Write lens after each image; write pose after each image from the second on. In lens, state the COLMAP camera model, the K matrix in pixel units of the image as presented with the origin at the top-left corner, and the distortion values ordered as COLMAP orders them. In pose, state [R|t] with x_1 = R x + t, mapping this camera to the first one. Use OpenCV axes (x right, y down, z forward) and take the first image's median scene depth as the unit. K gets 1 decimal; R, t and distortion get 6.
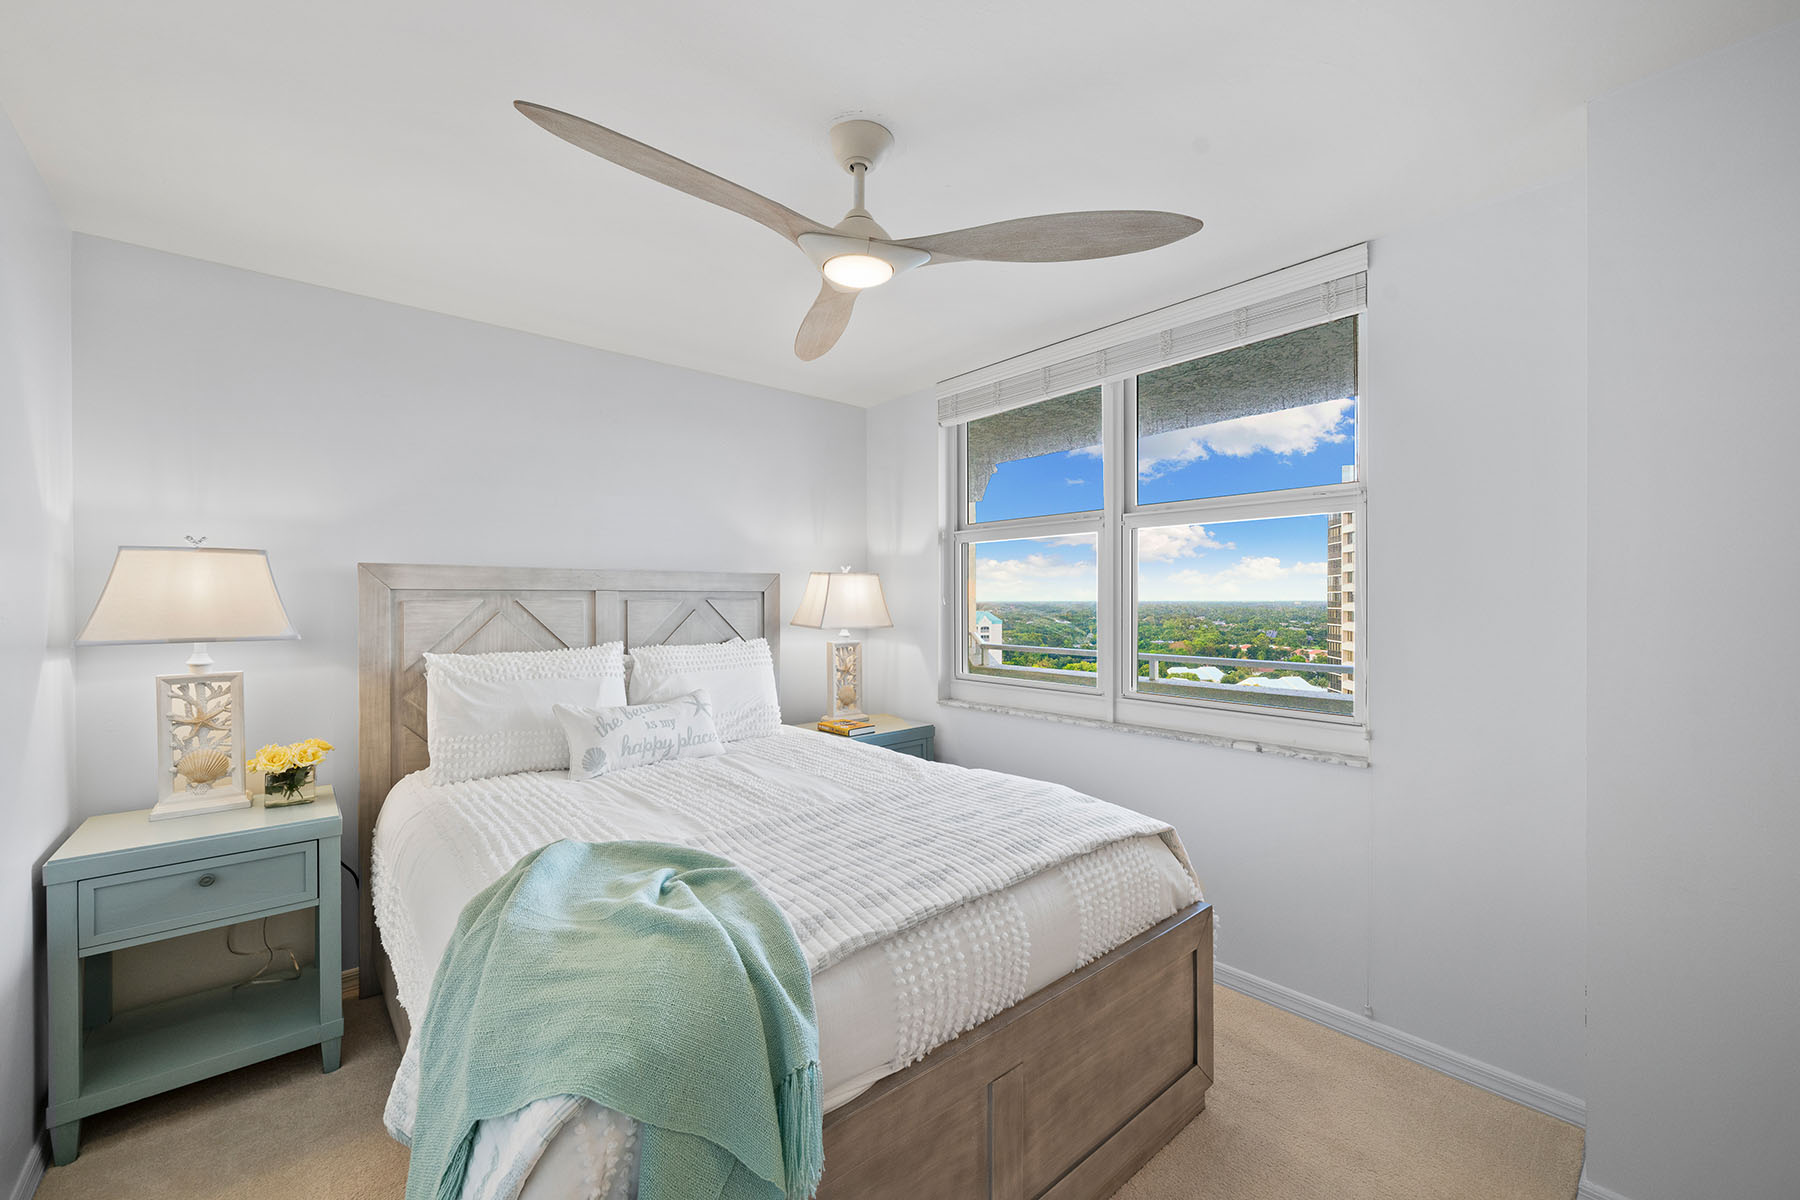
lens RADIAL K [[708.7, 0, 889.3], [0, 708.7, 599.8], [0, 0, 1]] dist [-0.002569, -0.000123]
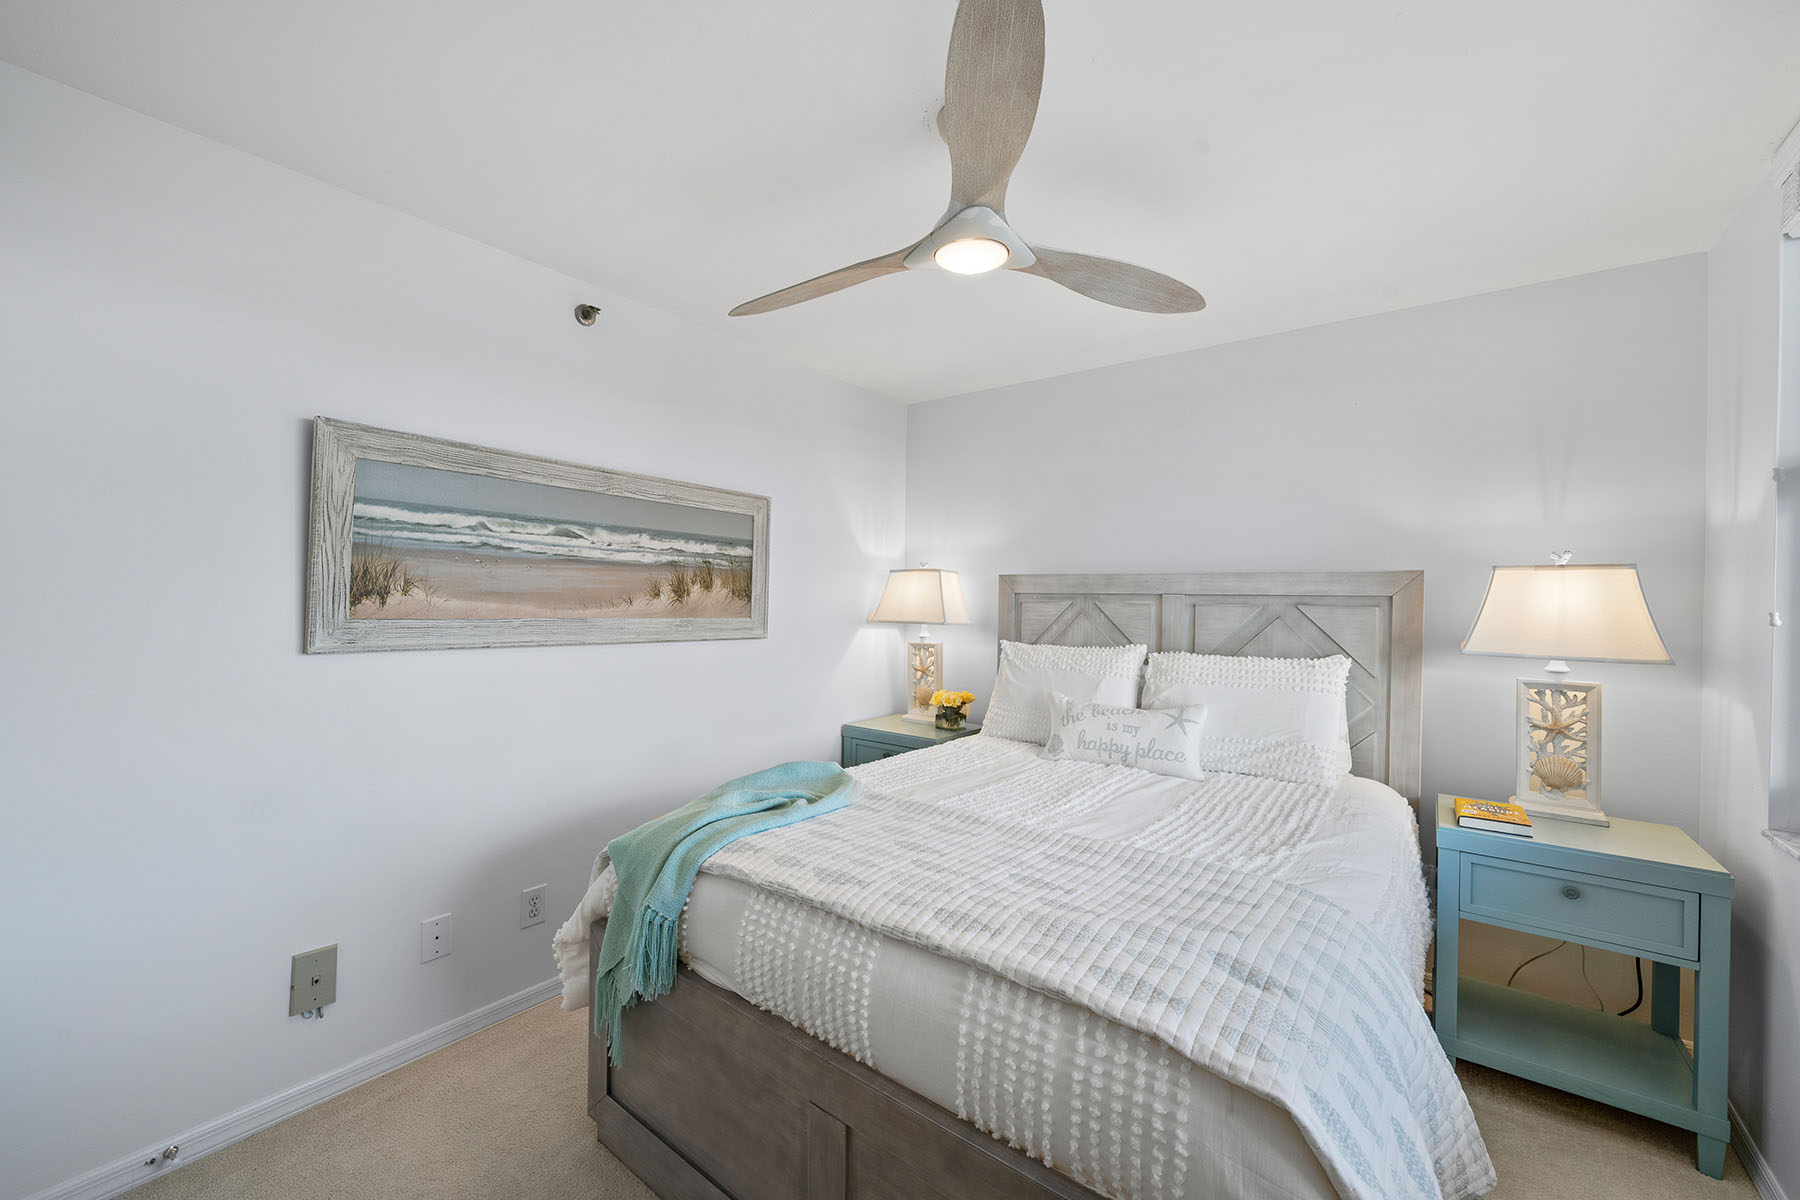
lens RADIAL K [[708.7, 0, 888.8], [0, 708.7, 600.4], [0, 0, 1]] dist [-0.002569, -0.000123]
pose [[0.198341, 0.007074, -0.980108, 0.558563], [-0.015356, 0.999874, 0.004109, -0.002914], [0.980013, 0.014235, 0.198425, 0.457400]]
